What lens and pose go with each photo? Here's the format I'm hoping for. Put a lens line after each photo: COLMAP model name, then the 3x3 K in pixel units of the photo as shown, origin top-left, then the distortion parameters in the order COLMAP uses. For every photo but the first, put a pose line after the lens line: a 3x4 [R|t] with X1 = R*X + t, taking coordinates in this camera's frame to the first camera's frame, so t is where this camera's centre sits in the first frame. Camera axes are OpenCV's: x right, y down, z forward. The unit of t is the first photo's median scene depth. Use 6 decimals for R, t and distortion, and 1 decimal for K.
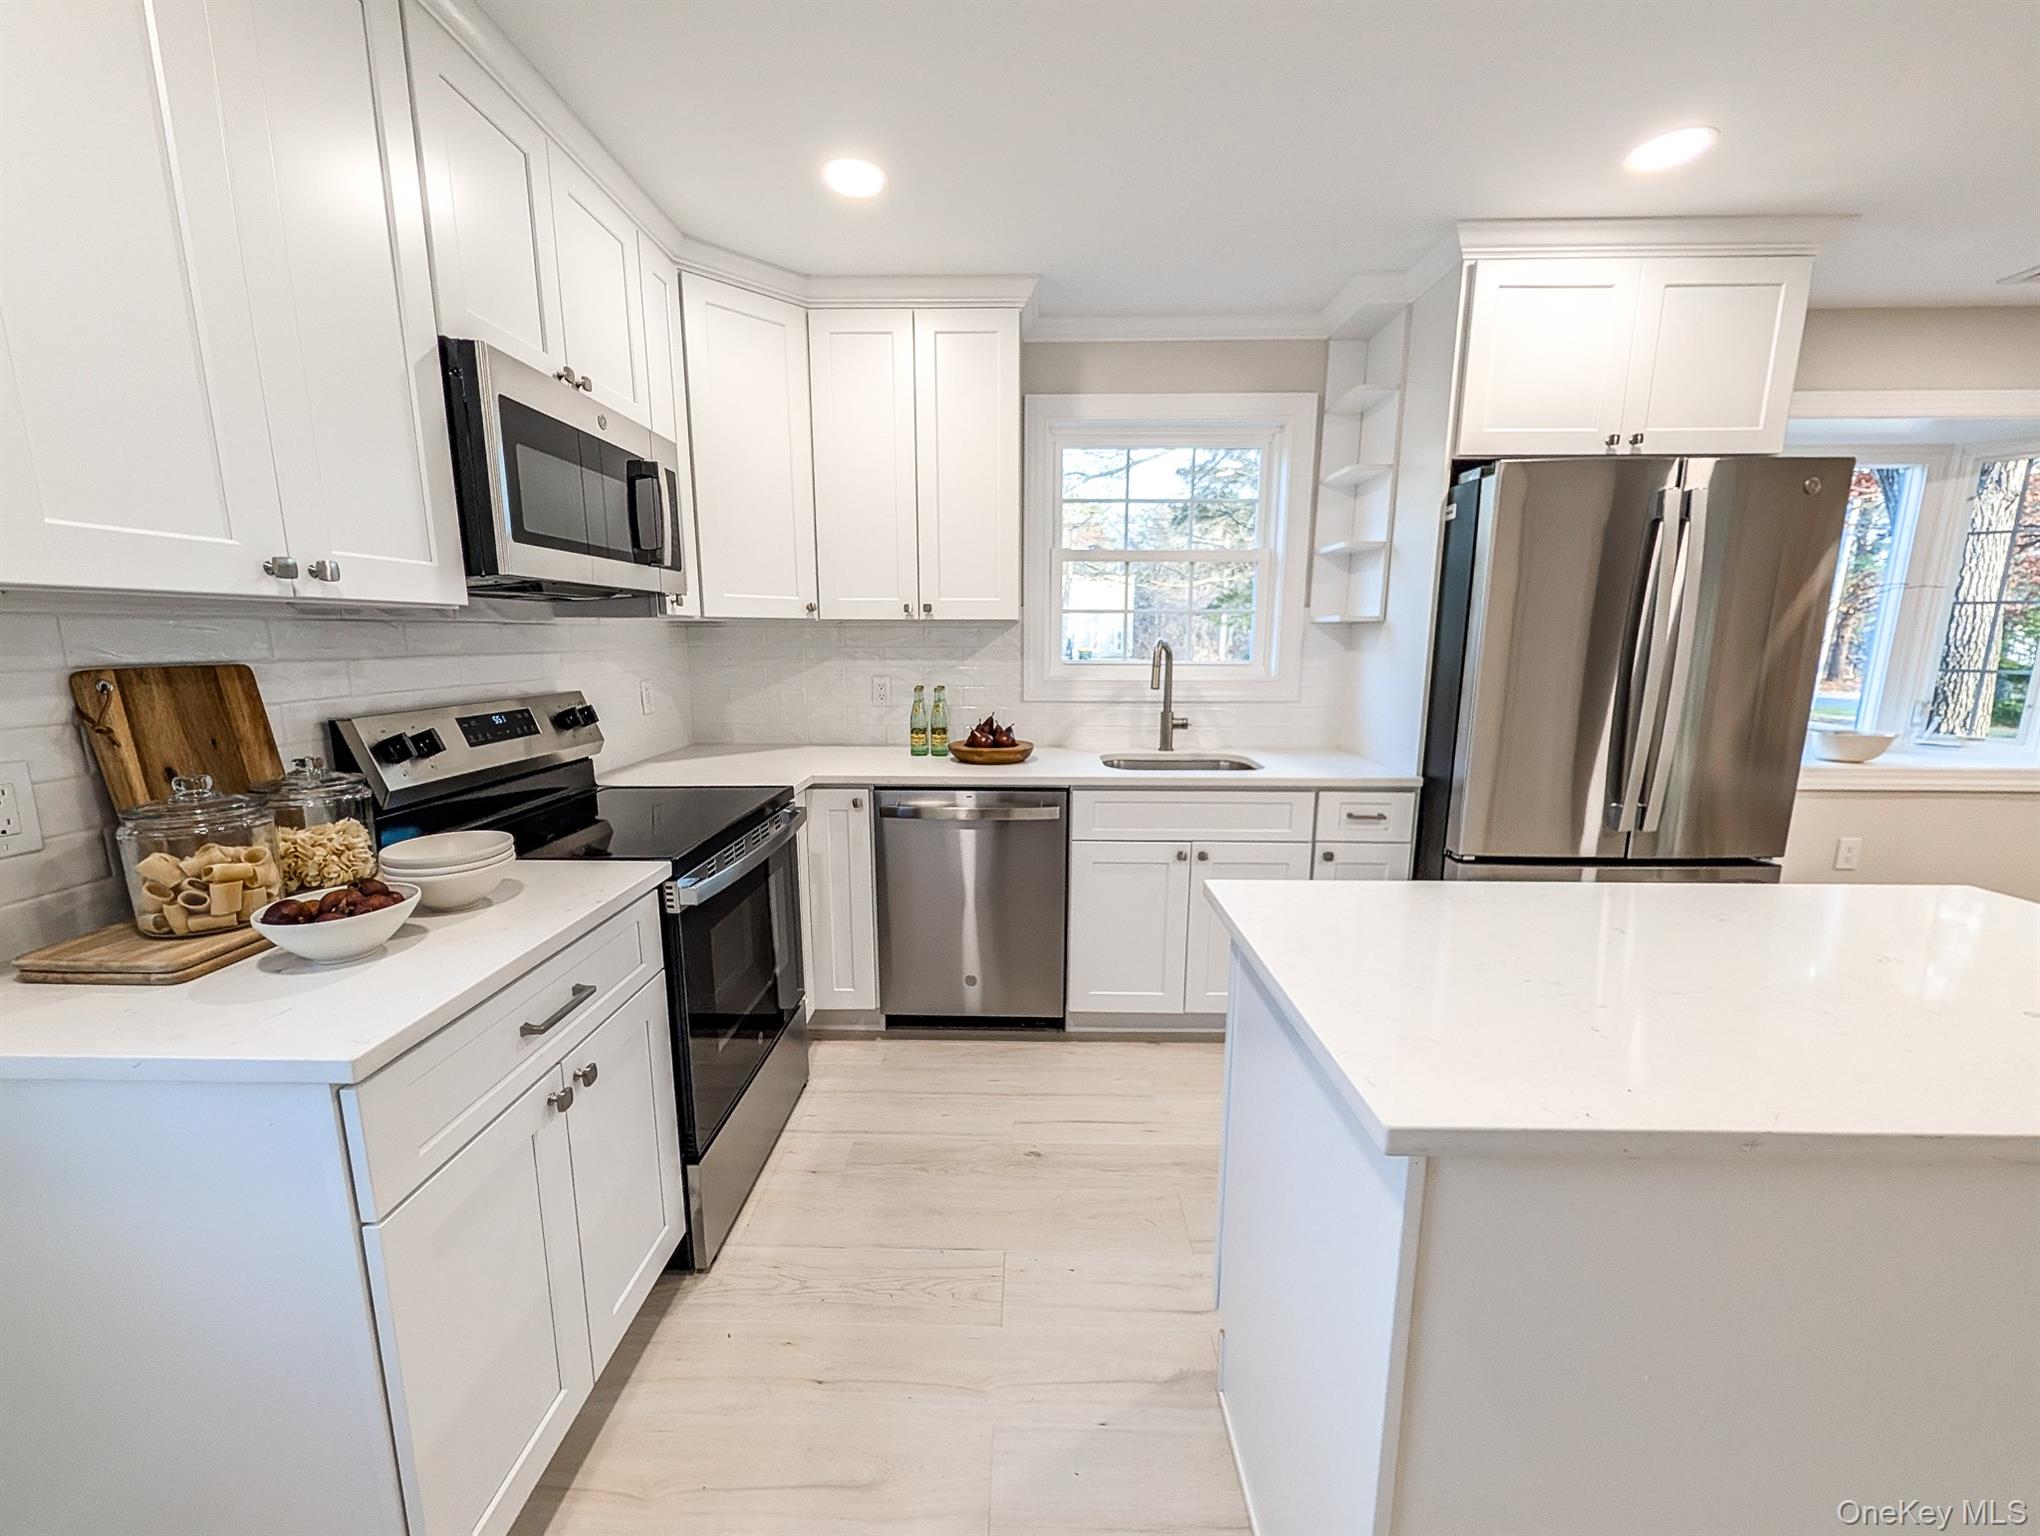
lens RADIAL K [[785.7, 0, 1012.6], [0, 785.7, 772.2], [0, 0, 1]] dist [-0.000018, -0.000242]
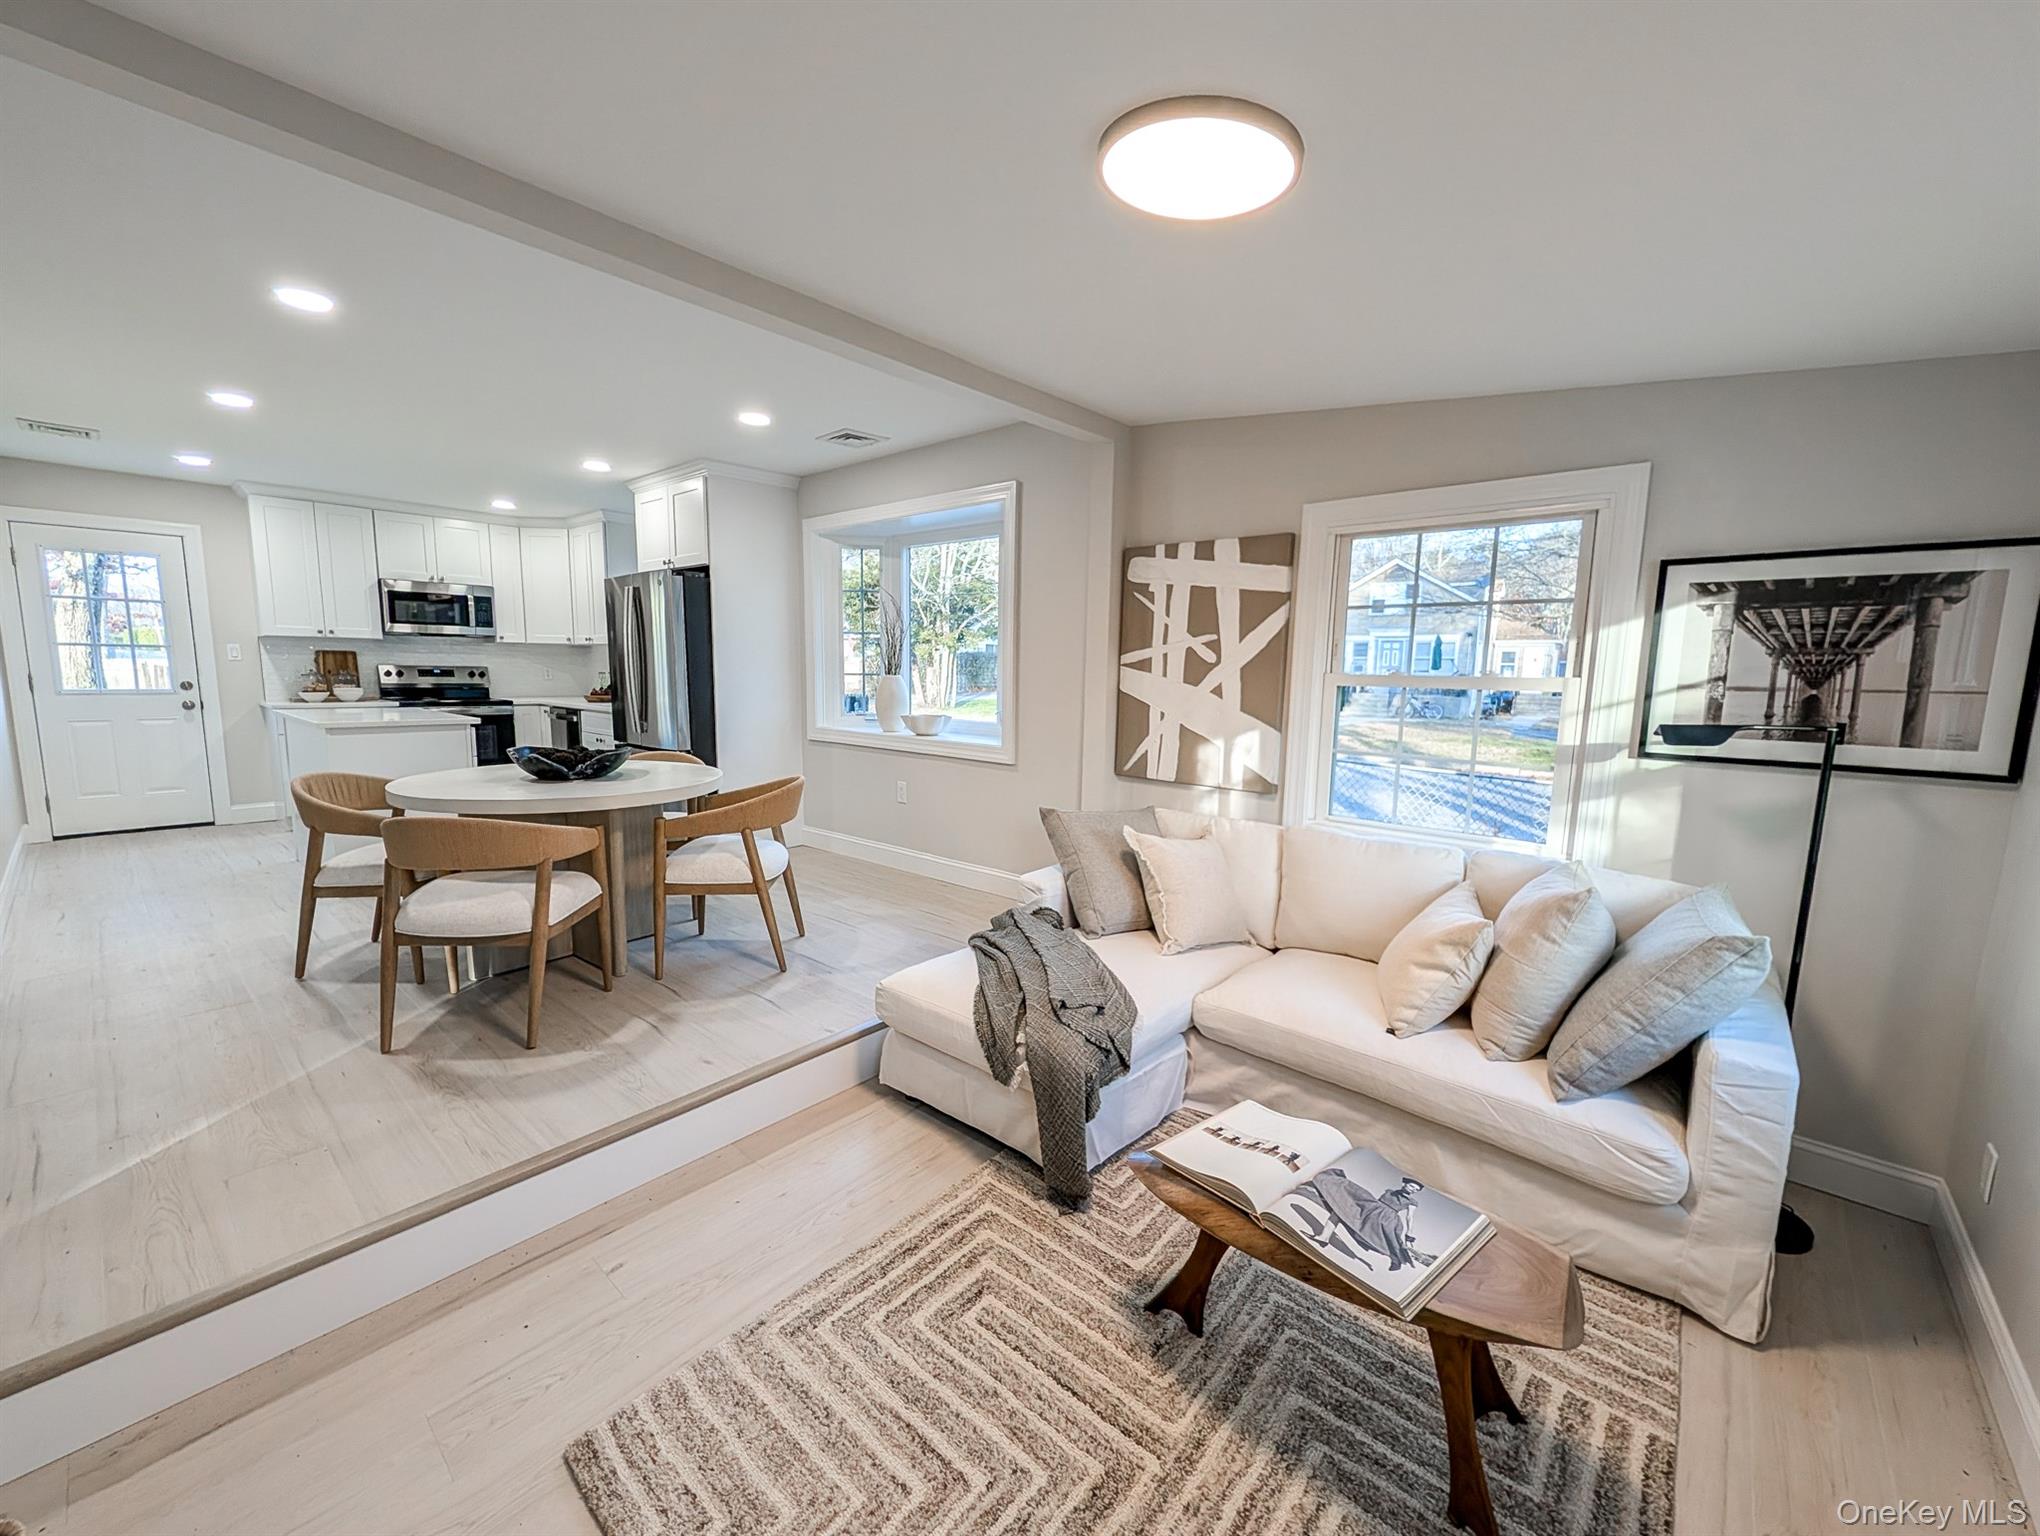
lens RADIAL K [[802.6, 0, 1020.0], [0, 802.6, 768.0], [0, 0, 1]] dist [-0.003656, -0.000153]
pose [[0.773131, 0.091854, -0.627560, 2.766283], [-0.127263, 0.991801, -0.011616, 0.055473], [0.621347, 0.088846, 0.778482, -0.100918]]
